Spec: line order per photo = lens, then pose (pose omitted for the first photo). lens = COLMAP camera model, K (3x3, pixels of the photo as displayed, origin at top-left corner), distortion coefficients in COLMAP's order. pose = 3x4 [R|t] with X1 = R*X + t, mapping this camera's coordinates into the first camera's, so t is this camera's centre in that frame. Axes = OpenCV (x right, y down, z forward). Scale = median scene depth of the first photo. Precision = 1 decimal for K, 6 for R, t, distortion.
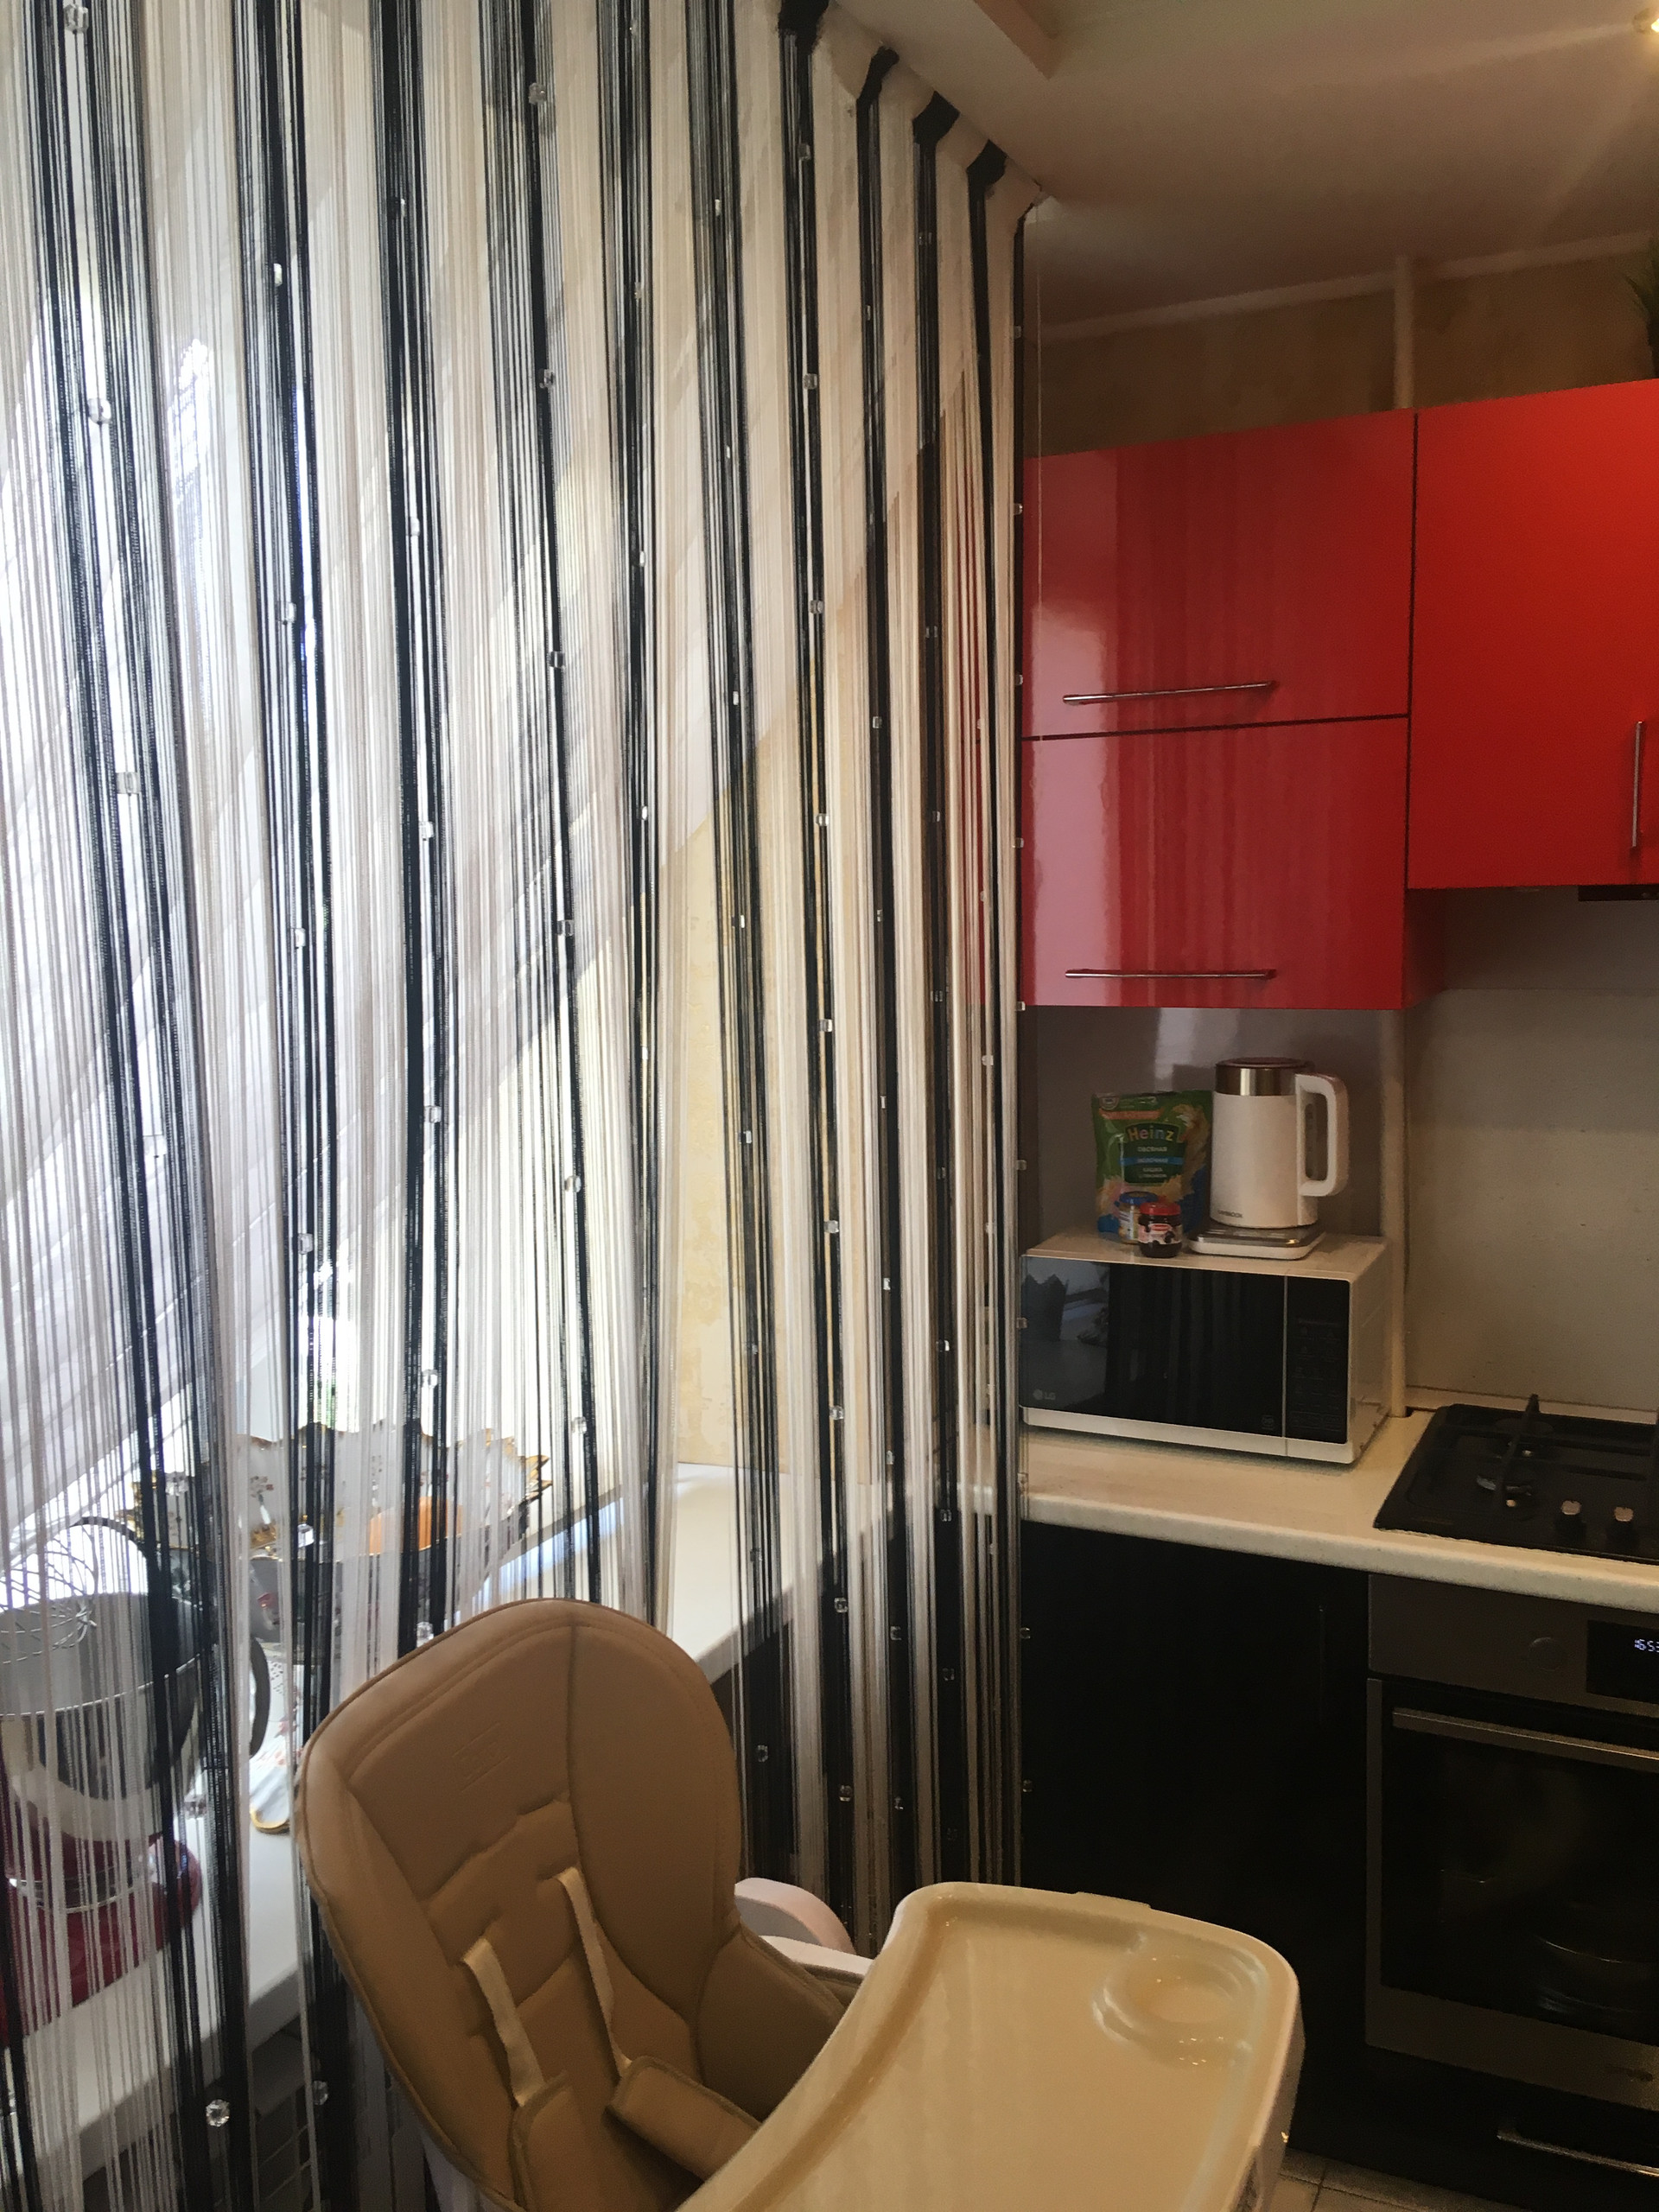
lens RADIAL K [[1891.0, 0, 823.4], [0, 1891.0, 1101.7], [0, 0, 1]] dist [0.049214, -0.026347]
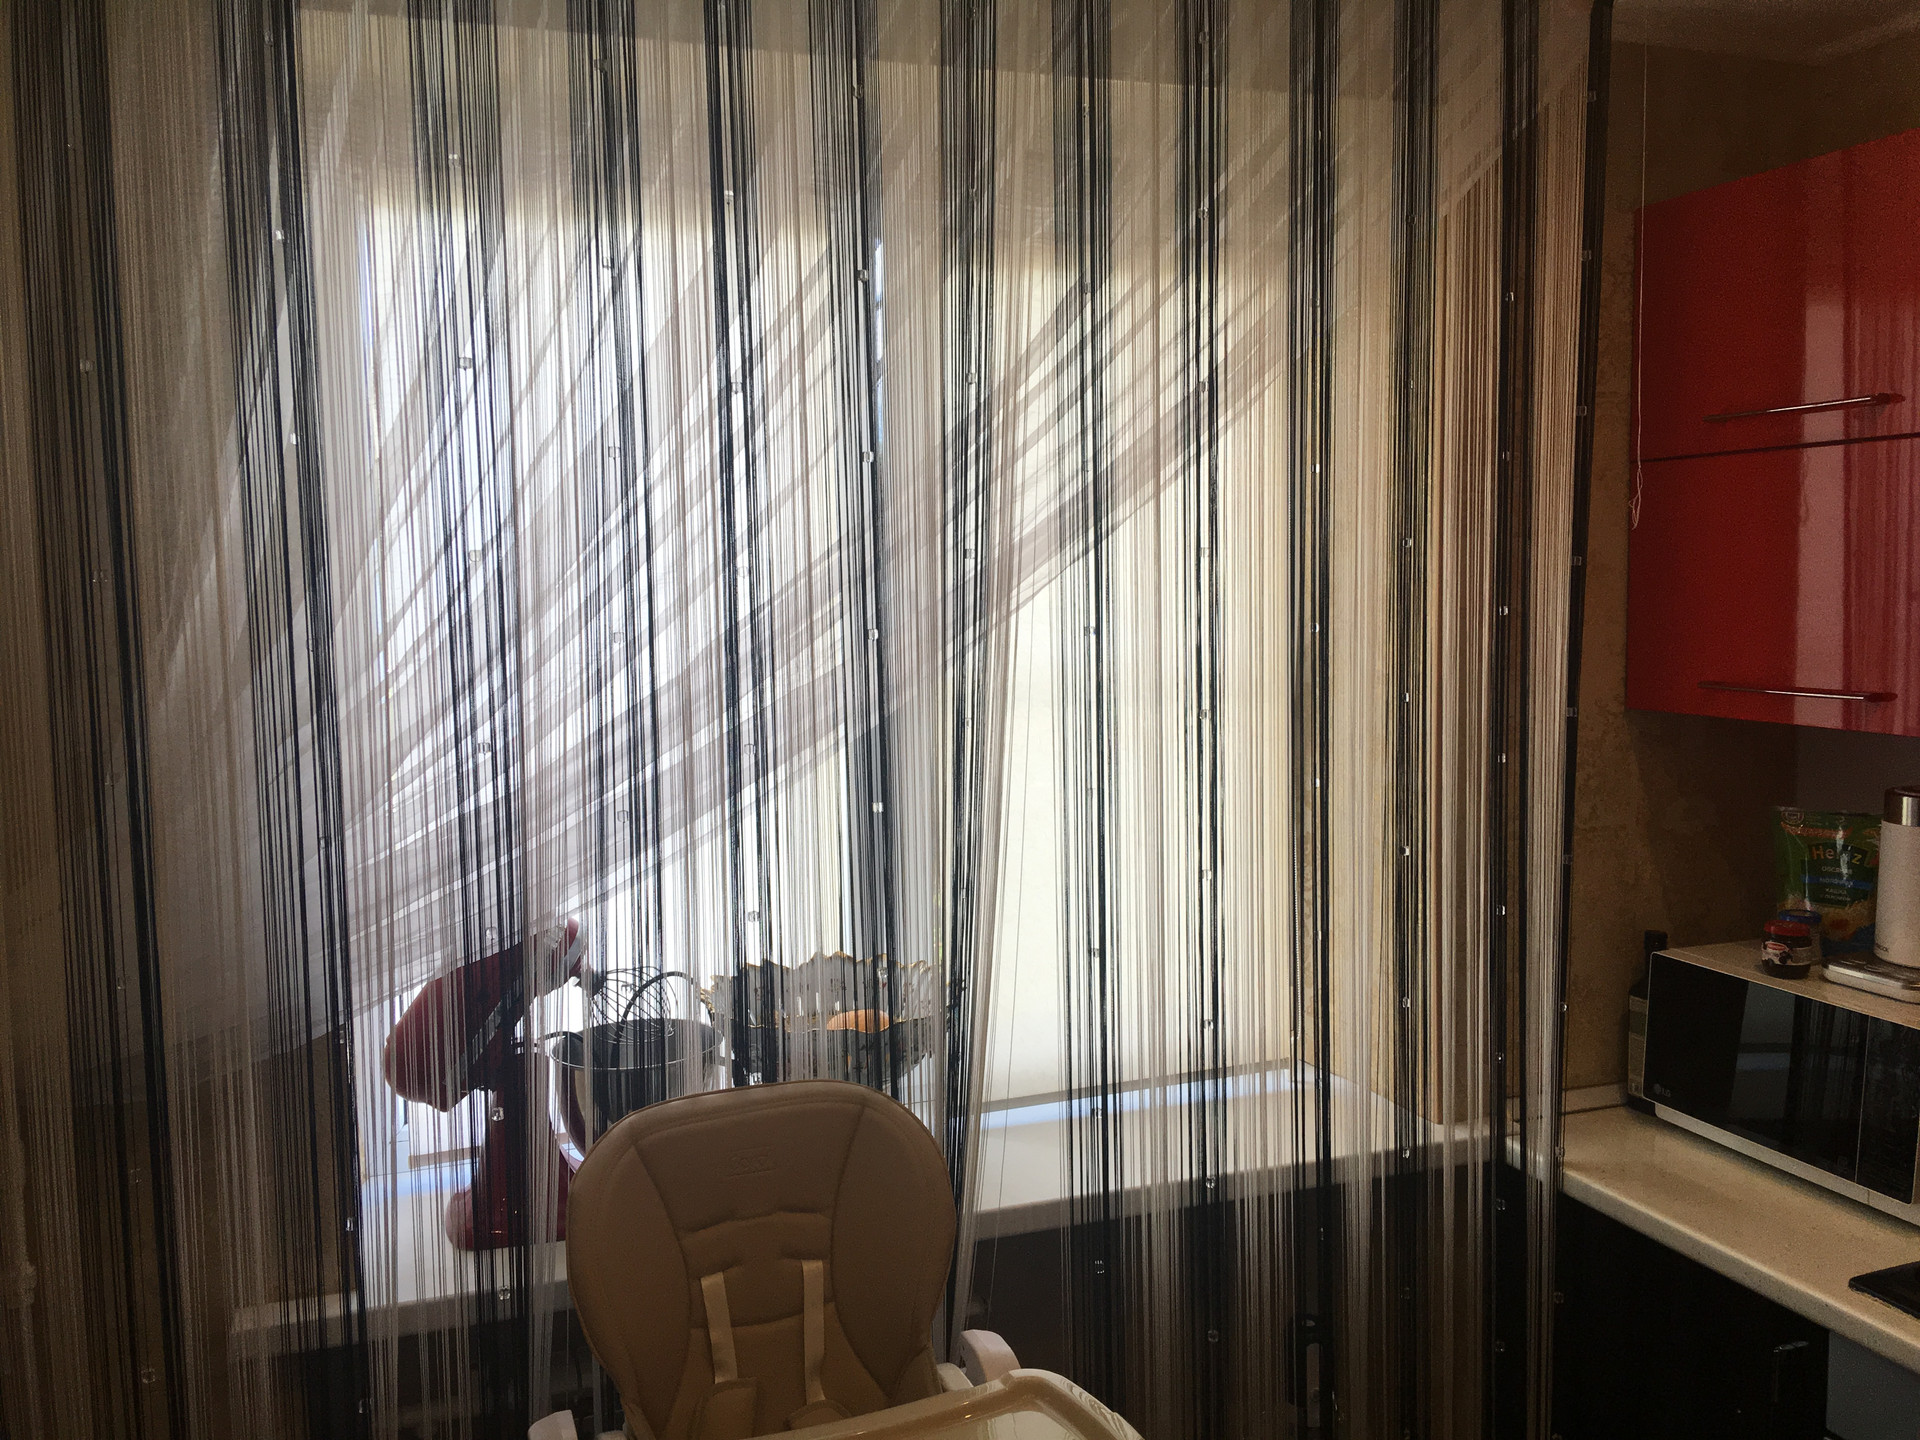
lens RADIAL K [[1641.4, 0, 953.5], [0, 1641.4, 727.4], [0, 0, 1]] dist [0.049214, -0.026347]
pose [[0.712425, 0.069011, -0.698346, 0.493373], [-0.084493, 0.996349, 0.012264, -0.022752], [0.696643, 0.050268, 0.715655, 0.079345]]
